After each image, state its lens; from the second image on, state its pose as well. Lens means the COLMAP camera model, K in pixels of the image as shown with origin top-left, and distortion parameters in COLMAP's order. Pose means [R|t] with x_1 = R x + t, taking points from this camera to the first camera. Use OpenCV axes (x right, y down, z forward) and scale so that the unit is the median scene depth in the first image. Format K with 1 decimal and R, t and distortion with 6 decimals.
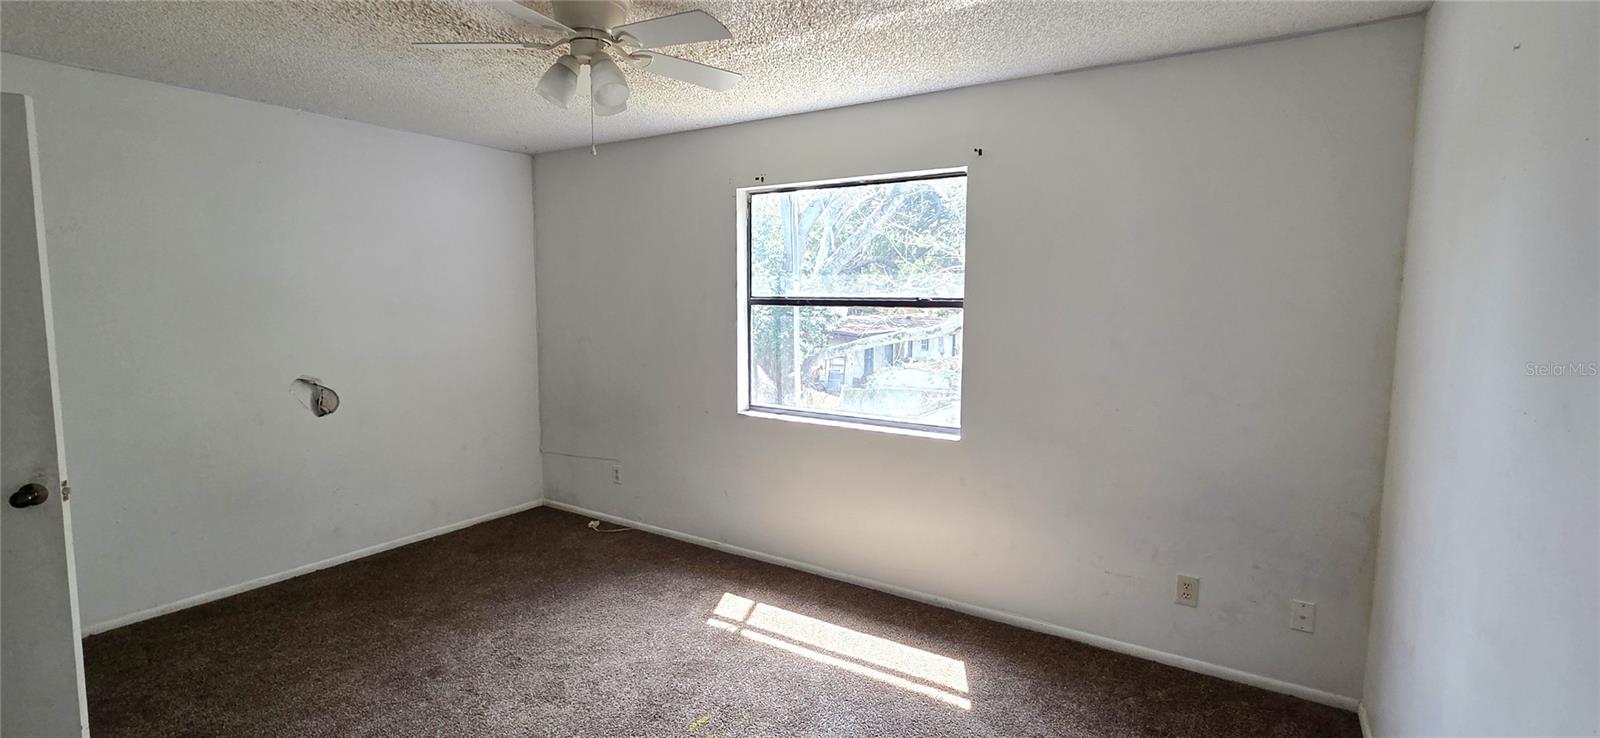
lens RADIAL K [[725.8, 0, 797.2], [0, 725.8, 361.0], [0, 0, 1]] dist [0.001827, 0.000186]
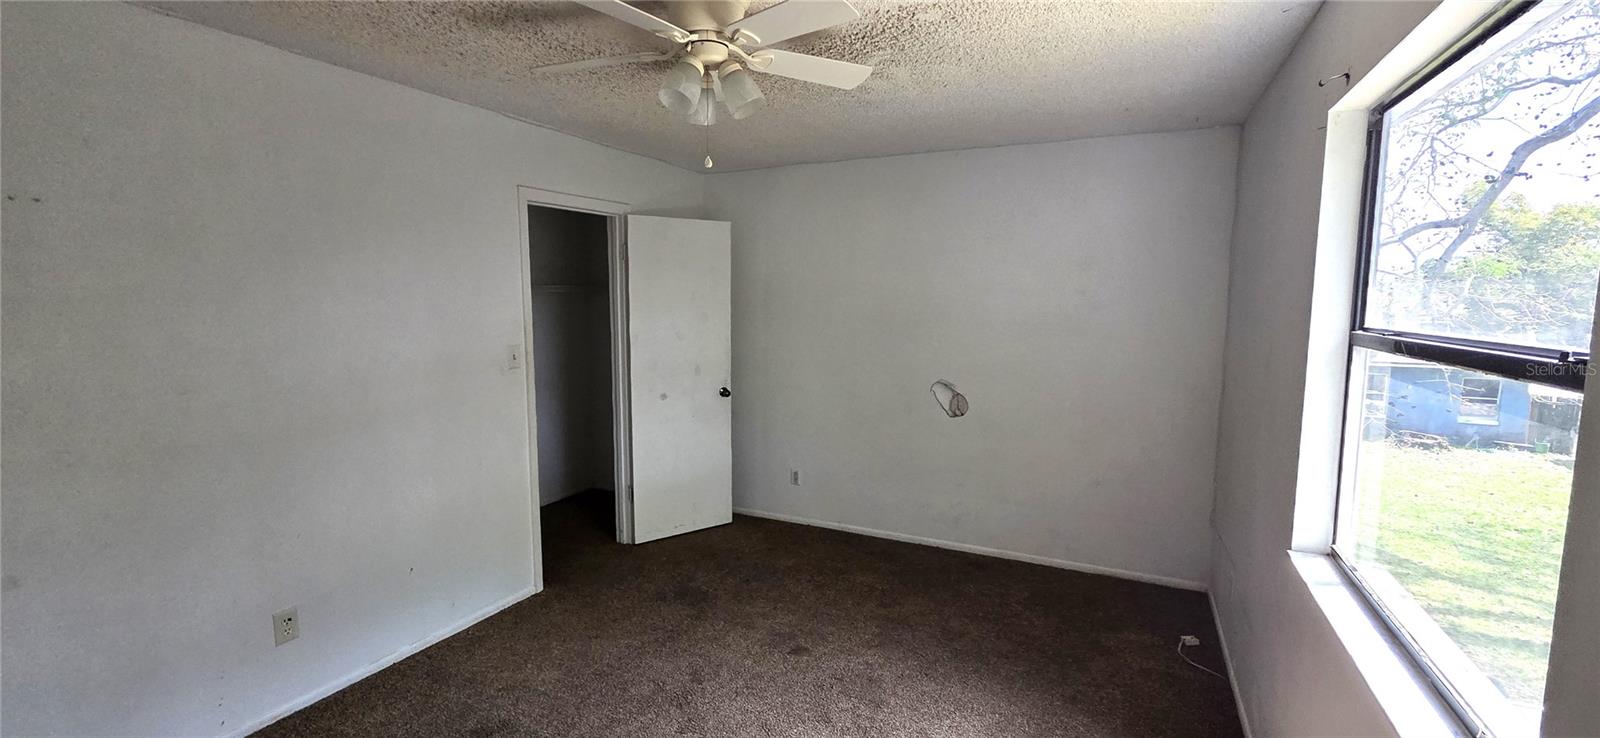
lens RADIAL K [[676.3, 0, 798.7], [0, 676.3, 374.7], [0, 0, 1]] dist [0.007523, 0.000135]
pose [[0.124945, 0.107838, -0.986286, 0.364057], [-0.102198, 0.990187, 0.095318, -0.068158], [0.986886, 0.088887, 0.134740, 0.628935]]
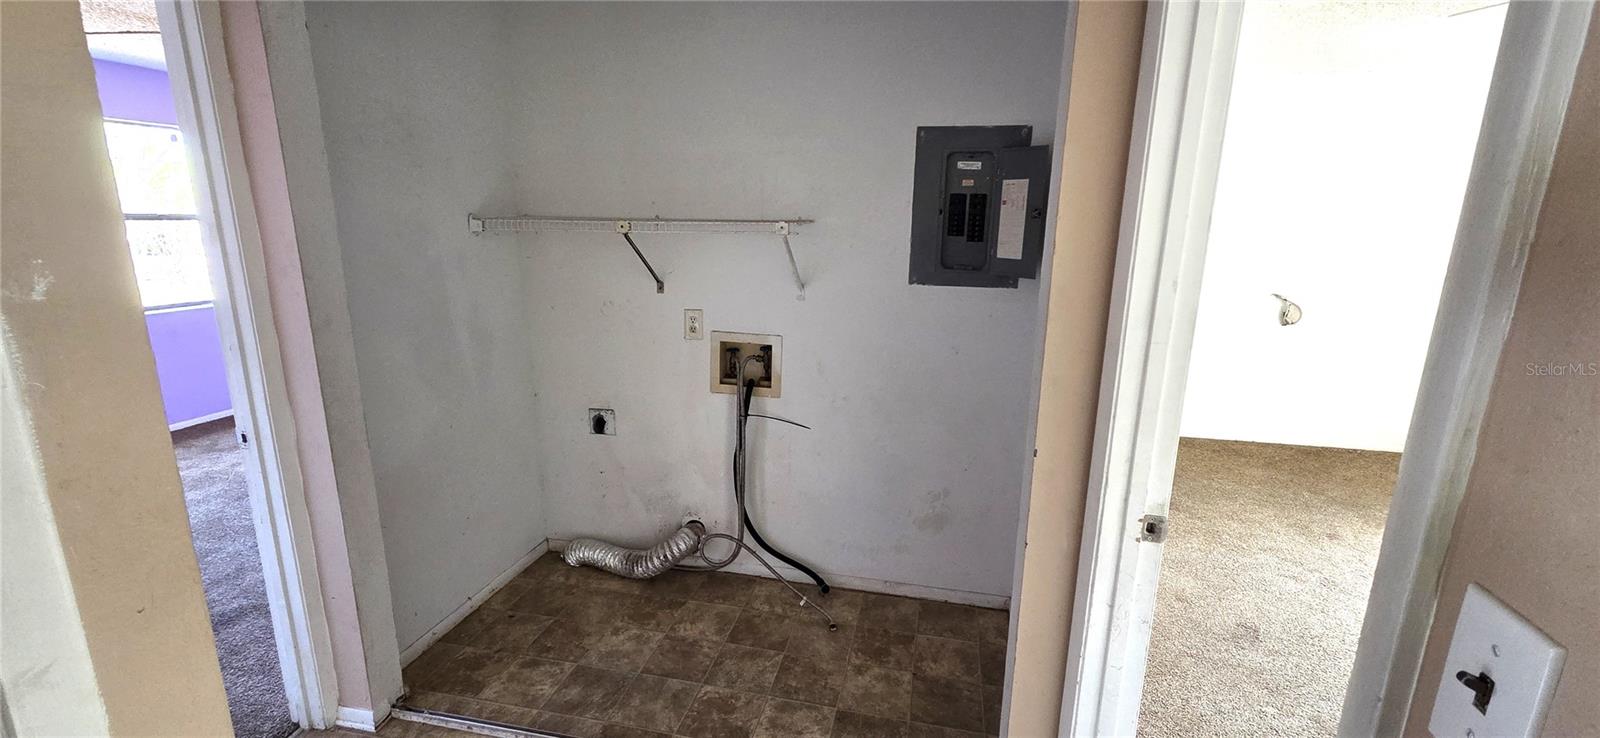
lens RADIAL K [[676.3, 0, 798.7], [0, 676.3, 374.7], [0, 0, 1]] dist [0.007523, 0.000135]
pose [[0.363659, 0.215662, -0.906224, 0.127366], [-0.102160, 0.976197, 0.191319, 0.020605], [0.925913, 0.023005, 0.377035, -0.227516]]
